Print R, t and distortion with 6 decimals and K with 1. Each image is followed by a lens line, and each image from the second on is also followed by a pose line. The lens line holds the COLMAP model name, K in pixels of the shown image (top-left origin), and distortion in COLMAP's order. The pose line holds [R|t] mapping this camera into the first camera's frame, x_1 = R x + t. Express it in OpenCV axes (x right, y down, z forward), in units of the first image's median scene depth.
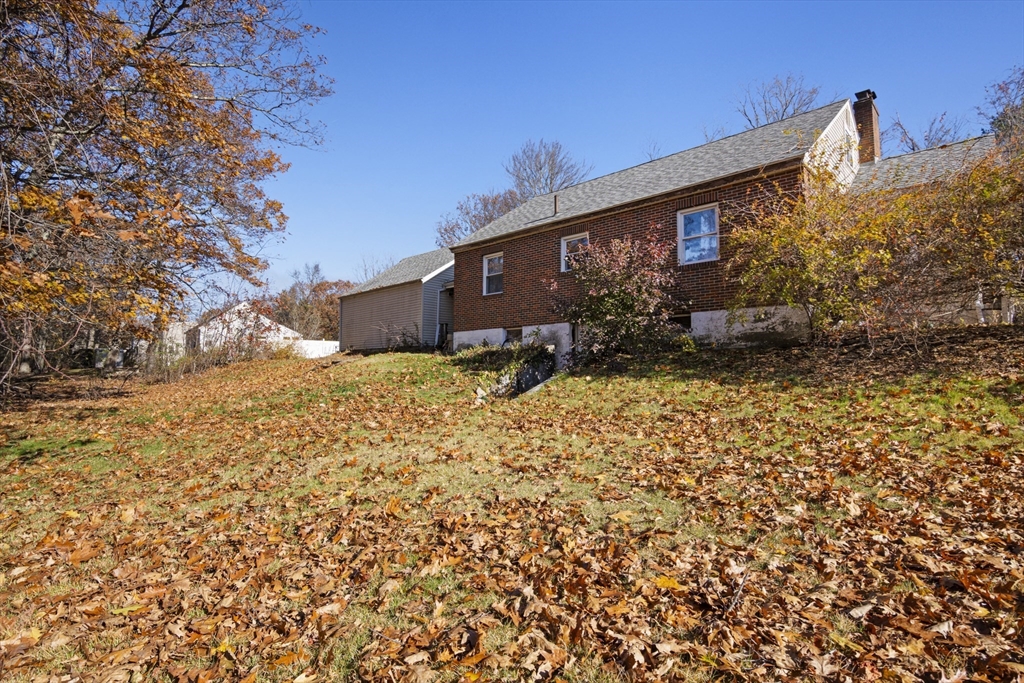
lens RADIAL K [[517.9, 0, 512.0], [0, 517.9, 341.5], [0, 0, 1]] dist [-0.017169, 0.001046]
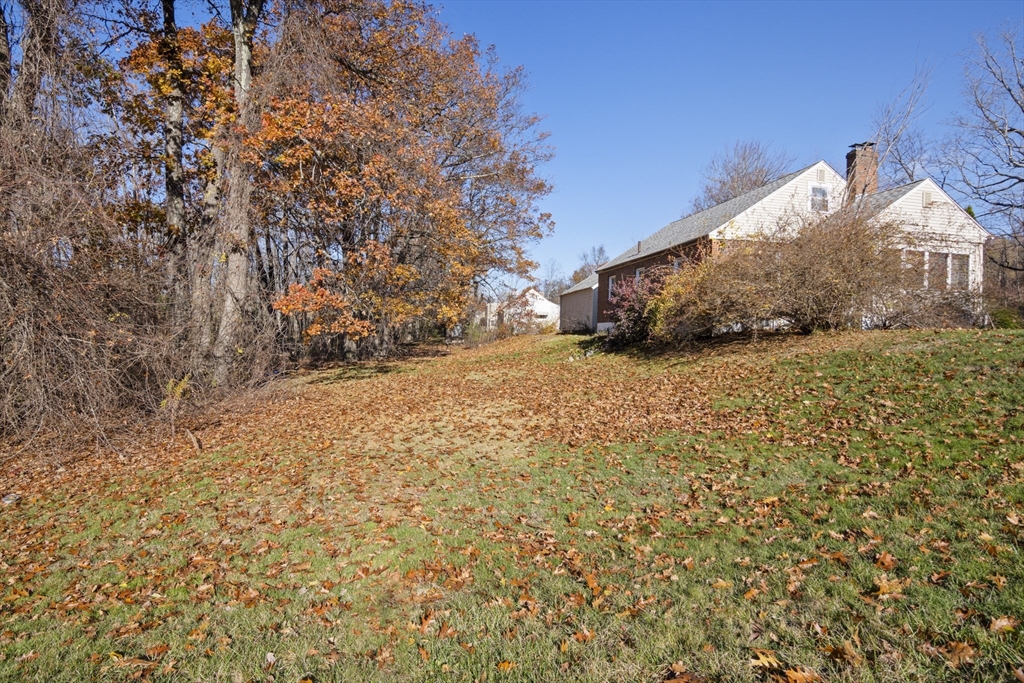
lens RADIAL K [[517.9, 0, 512.0], [0, 517.9, 341.5], [0, 0, 1]] dist [-0.017169, 0.001046]
pose [[0.843796, 0.009718, -0.536575, 0.473844], [0.021502, 0.998421, 0.051896, -0.041883], [0.536232, -0.055327, 0.842255, -0.477551]]
